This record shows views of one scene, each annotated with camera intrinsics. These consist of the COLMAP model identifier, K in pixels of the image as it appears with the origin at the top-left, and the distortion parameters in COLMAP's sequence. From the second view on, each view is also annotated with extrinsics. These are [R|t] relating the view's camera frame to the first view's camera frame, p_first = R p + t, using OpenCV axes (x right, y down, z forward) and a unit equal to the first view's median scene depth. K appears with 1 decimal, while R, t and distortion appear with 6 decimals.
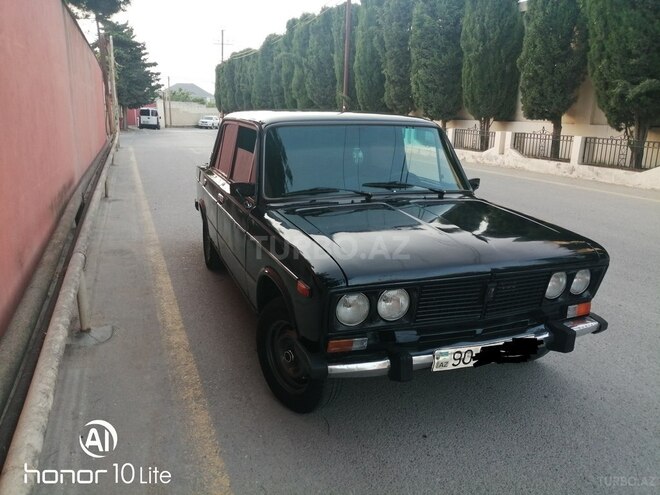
lens RADIAL K [[520.8, 0, 330.0], [0, 520.8, 247.5], [0, 0, 1]] dist [0.008295, -0.009826]
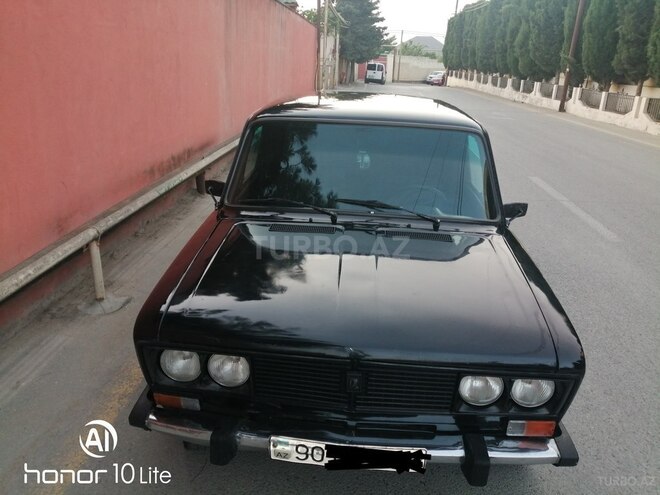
lens RADIAL K [[520.8, 0, 330.0], [0, 520.8, 247.5], [0, 0, 1]] dist [0.008295, -0.009826]
pose [[0.907994, 0.162377, -0.386239, 0.063638], [-0.130841, 0.985636, 0.106779, -0.021711], [0.398029, -0.046419, 0.916198, 0.036334]]
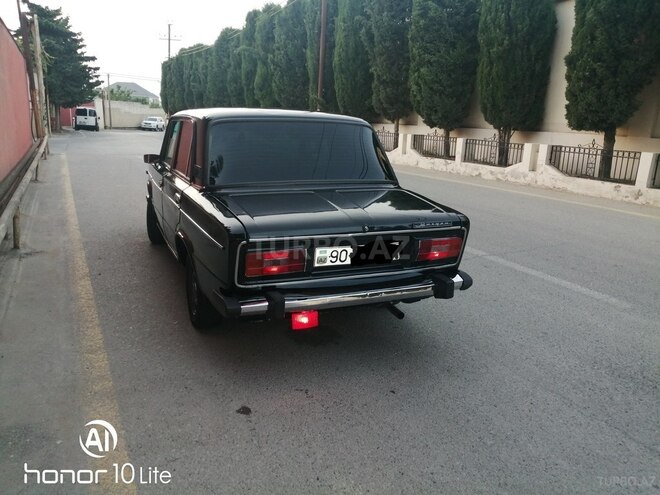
lens RADIAL K [[520.8, 0, 330.0], [0, 520.8, 247.5], [0, 0, 1]] dist [0.008295, -0.009826]
pose [[0.994778, -0.008206, 0.101736, -0.055091], [0.008819, 0.999946, -0.005575, -0.041759], [-0.101685, 0.006443, 0.994796, 0.157647]]
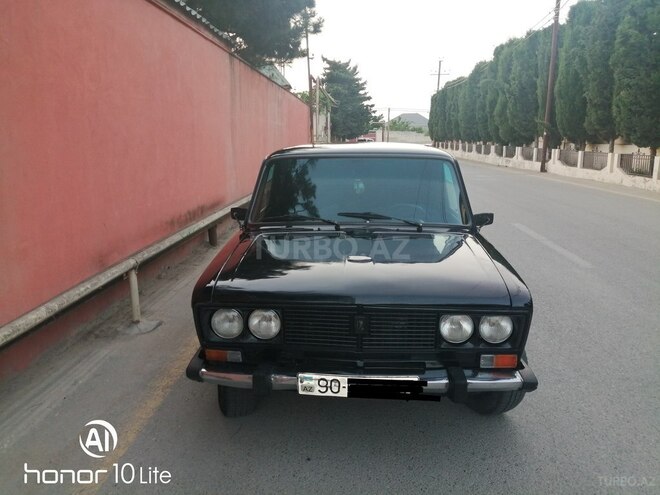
lens RADIAL K [[519.1, 0, 330.0], [0, 519.1, 247.5], [0, 0, 1]] dist [0.040175, -0.075392]
pose [[0.914527, 0.066804, -0.398970, 0.076501], [-0.086913, 0.995685, -0.032505, -0.002941], [0.395077, 0.064403, 0.916388, 0.006155]]
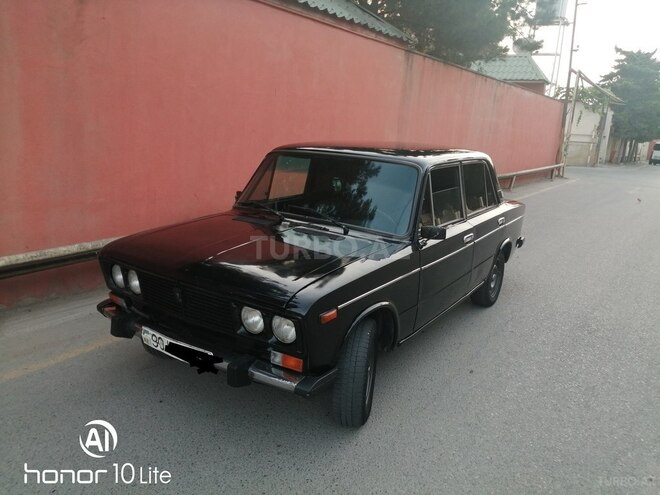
lens RADIAL K [[520.8, 0, 330.0], [0, 520.8, 247.5], [0, 0, 1]] dist [0.008295, -0.009826]
pose [[0.581561, 0.203085, -0.787745, 0.165975], [-0.247053, 0.966695, 0.066830, -0.021484], [0.775081, 0.155750, 0.612365, 0.063435]]
